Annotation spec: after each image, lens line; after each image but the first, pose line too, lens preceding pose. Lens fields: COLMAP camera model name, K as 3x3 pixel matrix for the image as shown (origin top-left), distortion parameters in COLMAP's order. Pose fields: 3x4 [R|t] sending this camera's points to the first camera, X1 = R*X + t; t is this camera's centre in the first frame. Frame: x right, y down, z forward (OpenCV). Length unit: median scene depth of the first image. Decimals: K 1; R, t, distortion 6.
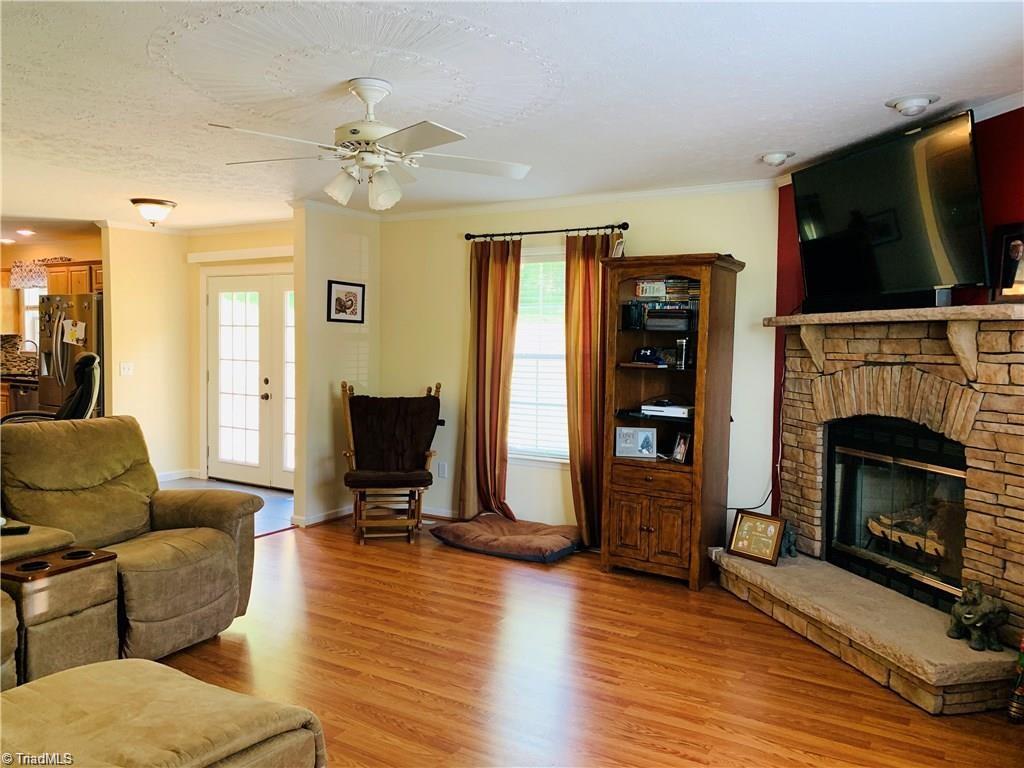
lens RADIAL K [[778.5, 0, 510.2], [0, 778.5, 377.2], [0, 0, 1]] dist [0.005654, -0.009199]
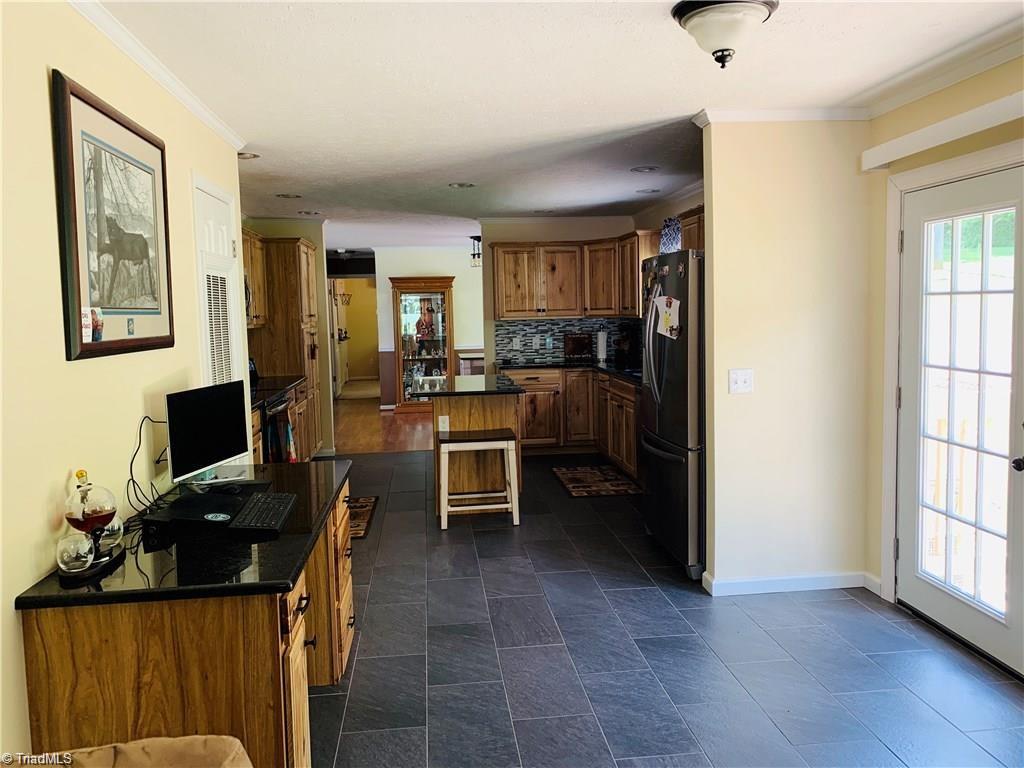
lens RADIAL K [[785.8, 0, 509.4], [0, 785.8, 370.6], [0, 0, 1]] dist [0.011176, -0.002513]
pose [[0.600572, 0.031446, -0.798952, -0.142755], [-0.007199, 0.999398, 0.033924, -0.034373], [0.799538, -0.014623, 0.600437, 0.516724]]
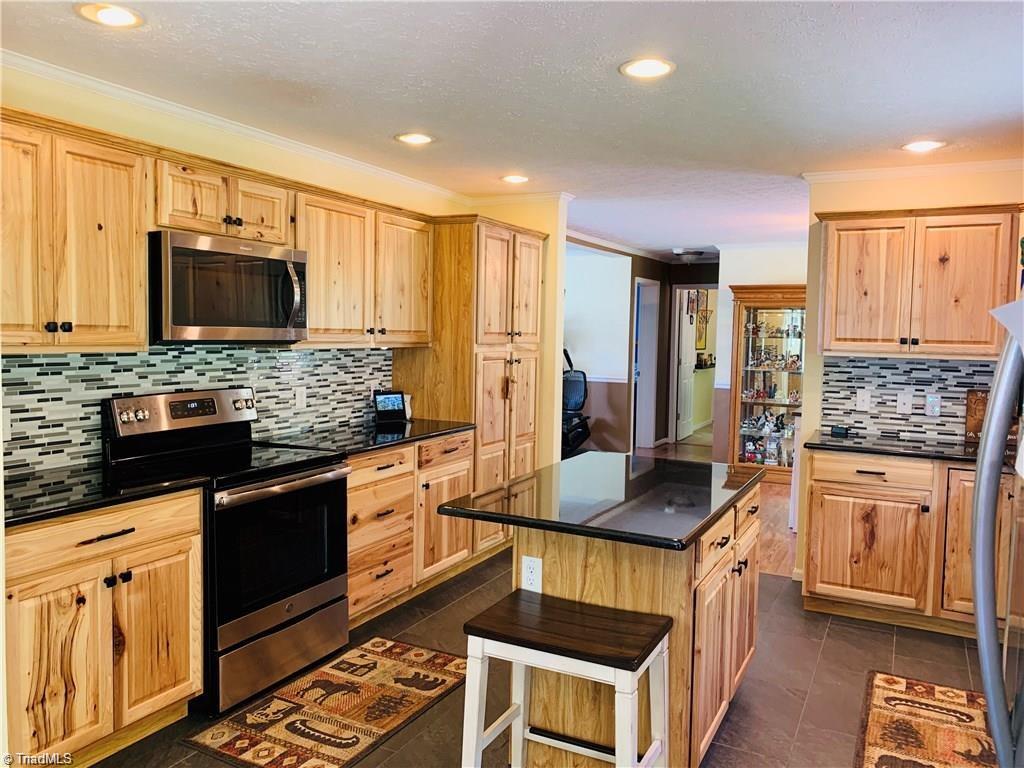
lens RADIAL K [[778.5, 0, 510.2], [0, 778.5, 377.2], [0, 0, 1]] dist [0.005654, -0.009199]
pose [[0.051201, 0.043295, -0.997749, -0.439491], [-0.066090, 0.997017, 0.039871, -0.058192], [0.996499, 0.063900, 0.053910, 0.883515]]
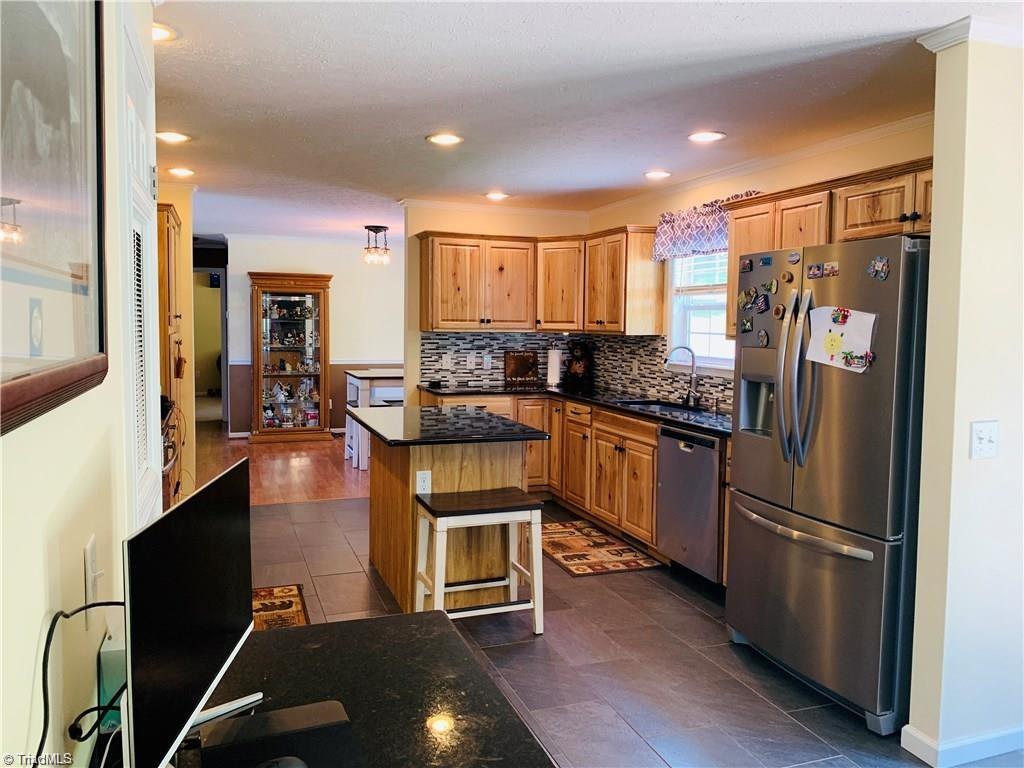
lens RADIAL K [[785.8, 0, 509.4], [0, 785.8, 370.6], [0, 0, 1]] dist [0.011176, -0.002513]
pose [[0.778557, 0.033117, -0.626699, -0.418720], [-0.031851, 0.999405, 0.013243, -0.038892], [0.626765, 0.009651, 0.779149, 0.553325]]
